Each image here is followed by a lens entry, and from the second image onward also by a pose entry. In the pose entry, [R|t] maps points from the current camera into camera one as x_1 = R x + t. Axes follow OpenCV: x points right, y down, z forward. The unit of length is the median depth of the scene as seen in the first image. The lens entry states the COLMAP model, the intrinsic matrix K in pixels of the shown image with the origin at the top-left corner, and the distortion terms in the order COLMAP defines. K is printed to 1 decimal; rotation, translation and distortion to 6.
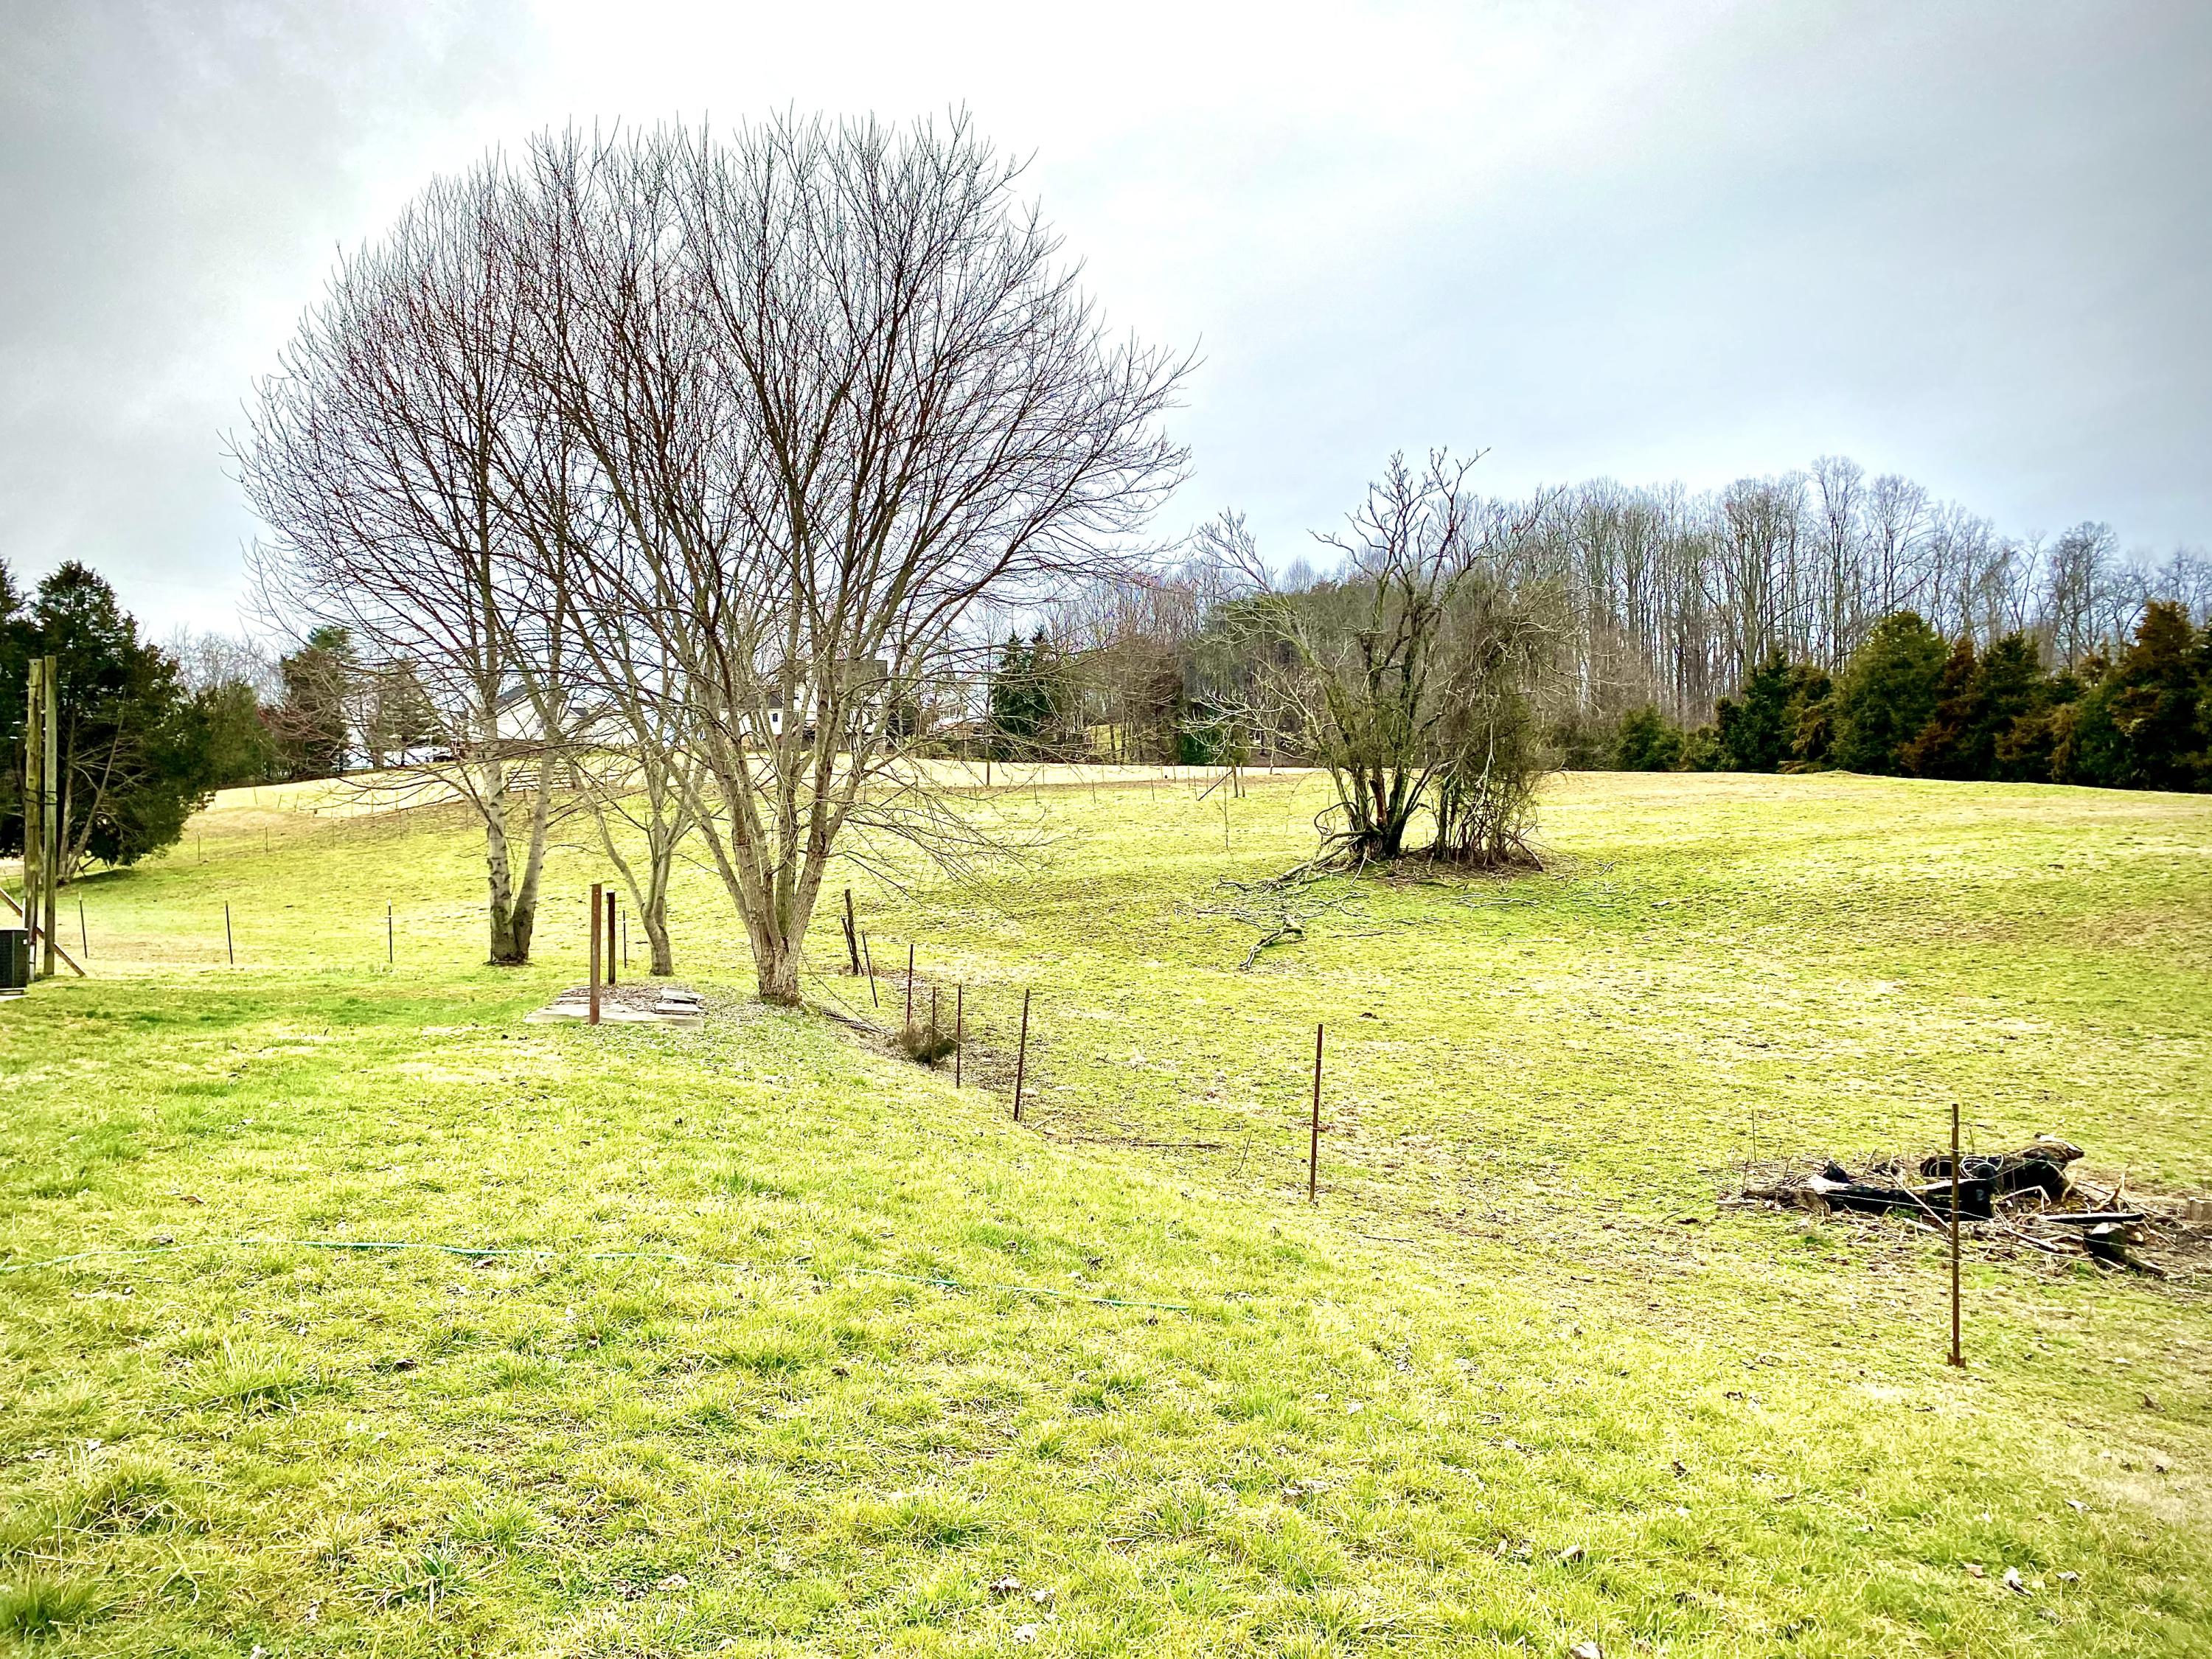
lens RADIAL K [[1669.9, 0, 984.2], [0, 1669.9, 824.8], [0, 0, 1]] dist [-0.037744, 0.005875]
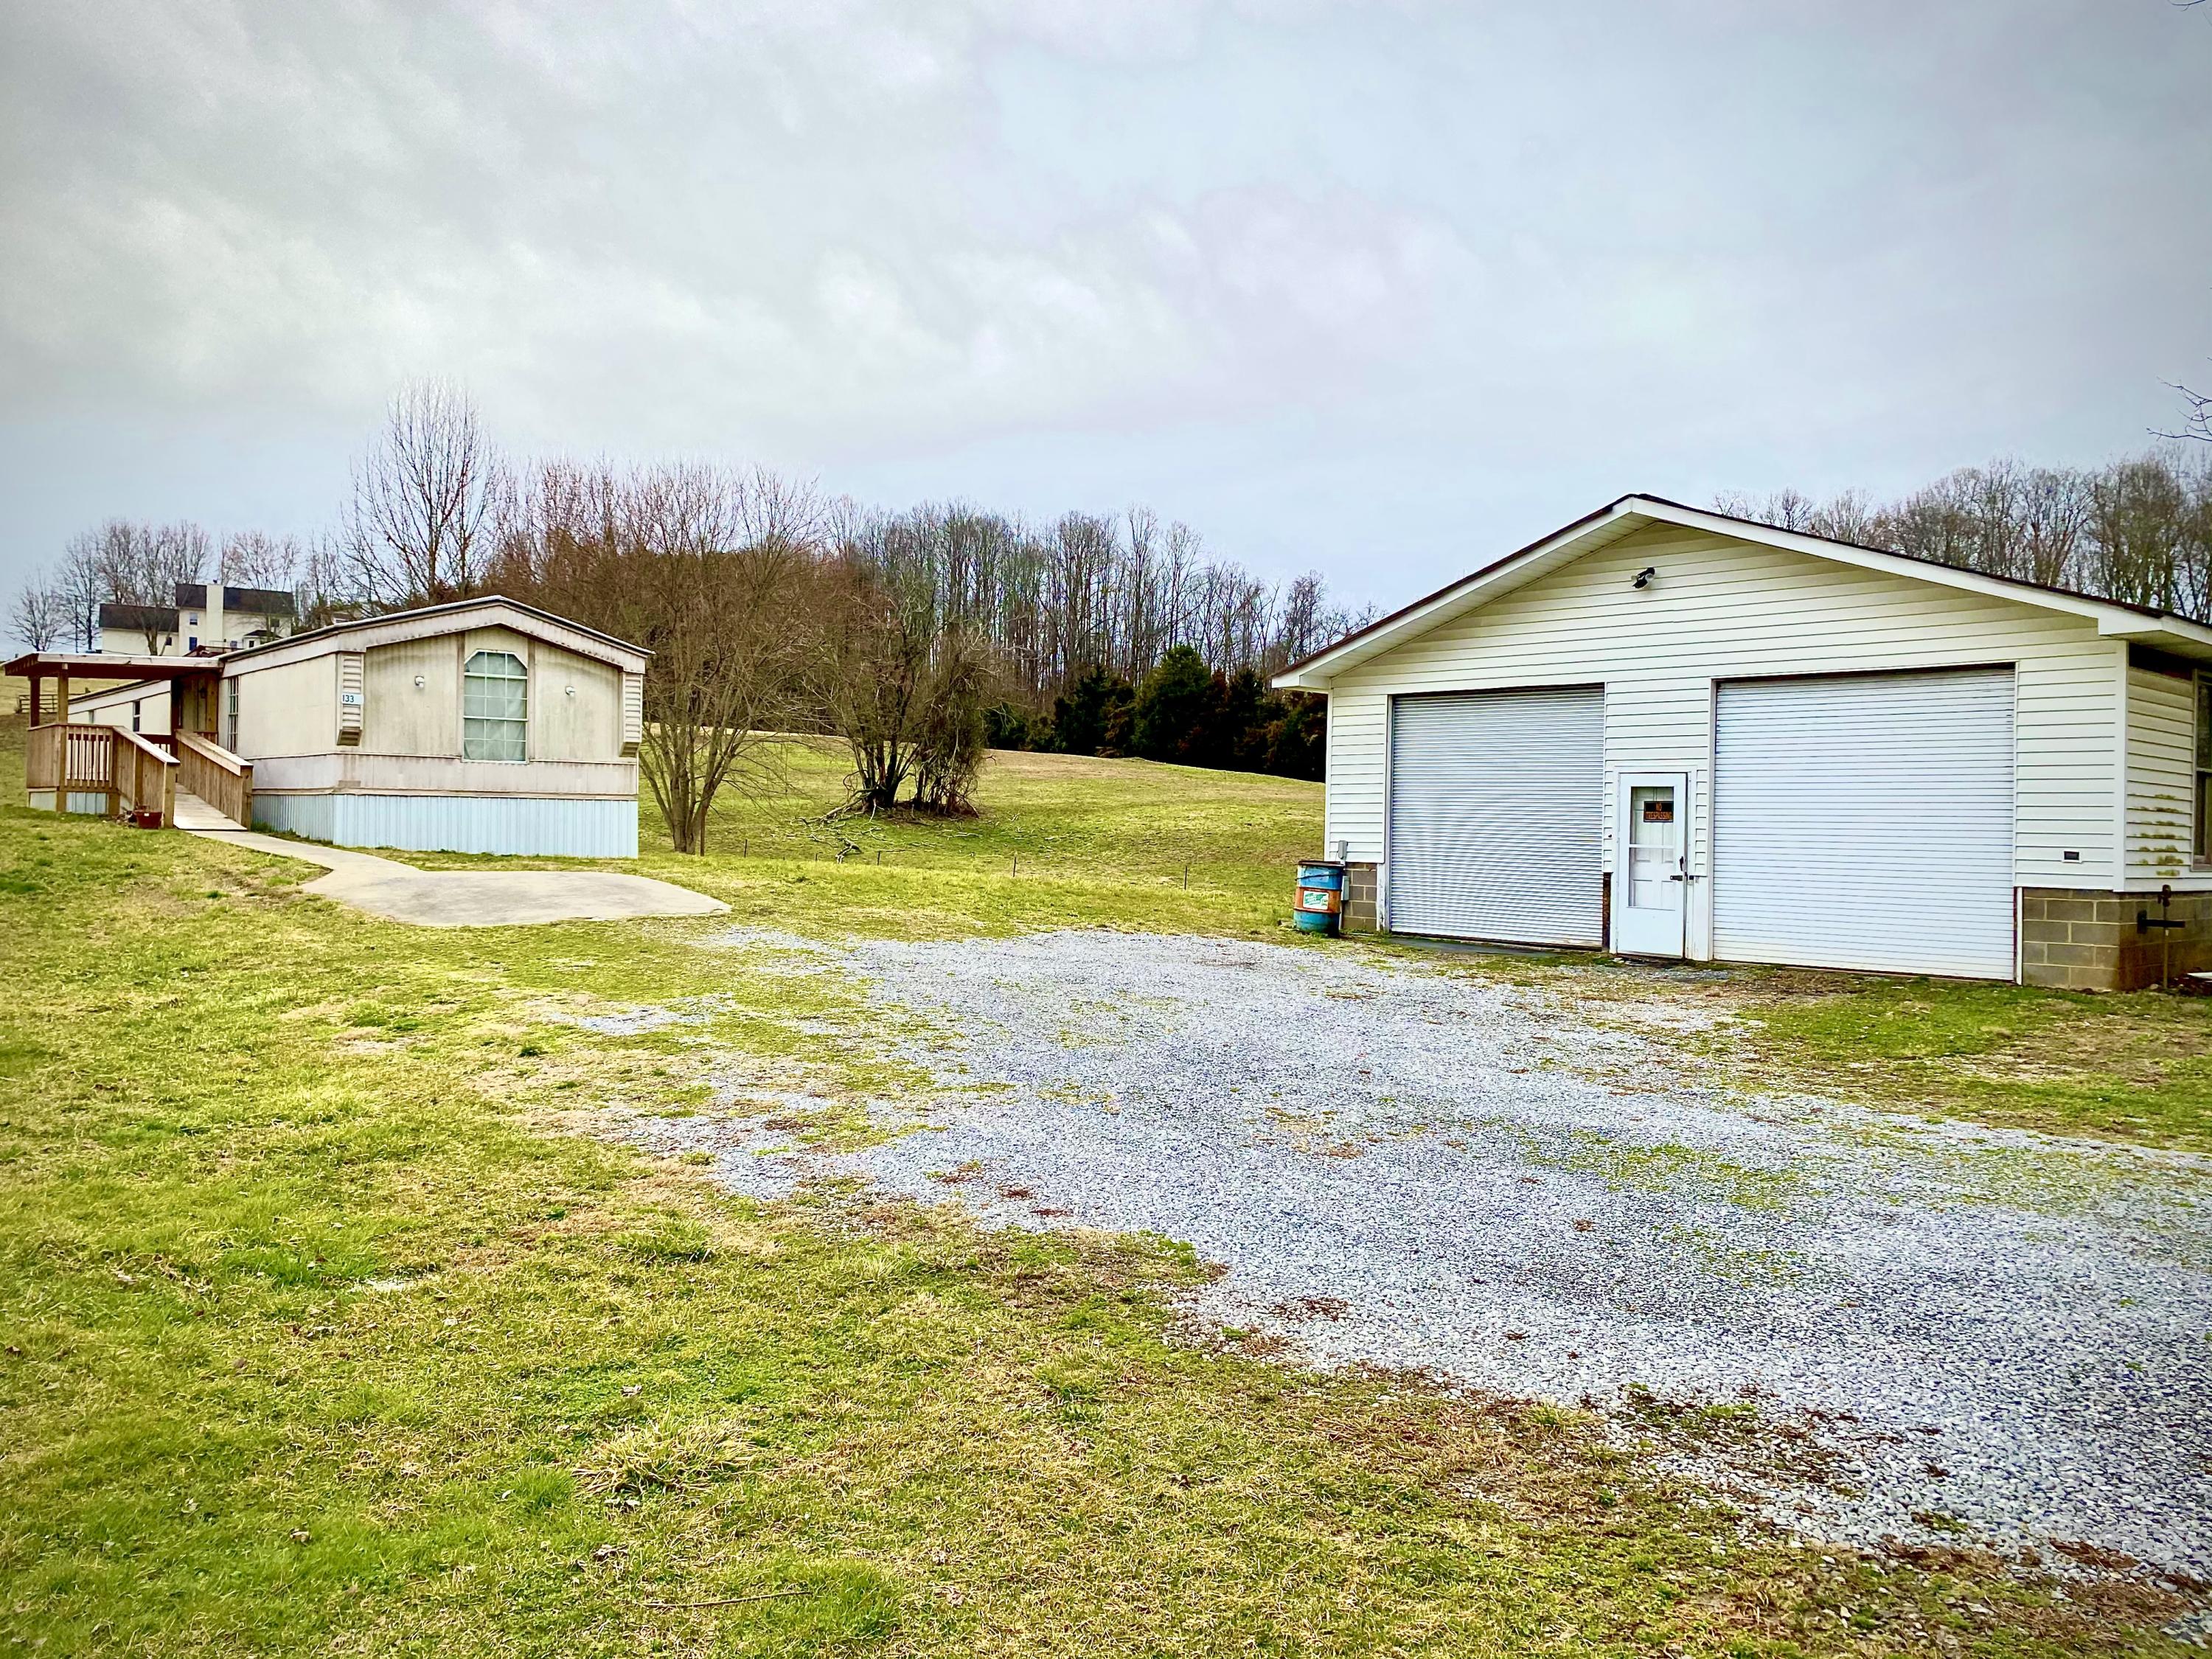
lens RADIAL K [[1669.9, 0, 984.2], [0, 1669.9, 824.8], [0, 0, 1]] dist [-0.037744, 0.005875]
pose [[0.922363, 0.032176, 0.384982, -0.156130], [-0.044652, 0.998726, 0.023510, -0.002329], [-0.383735, -0.038875, 0.922625, -0.278162]]
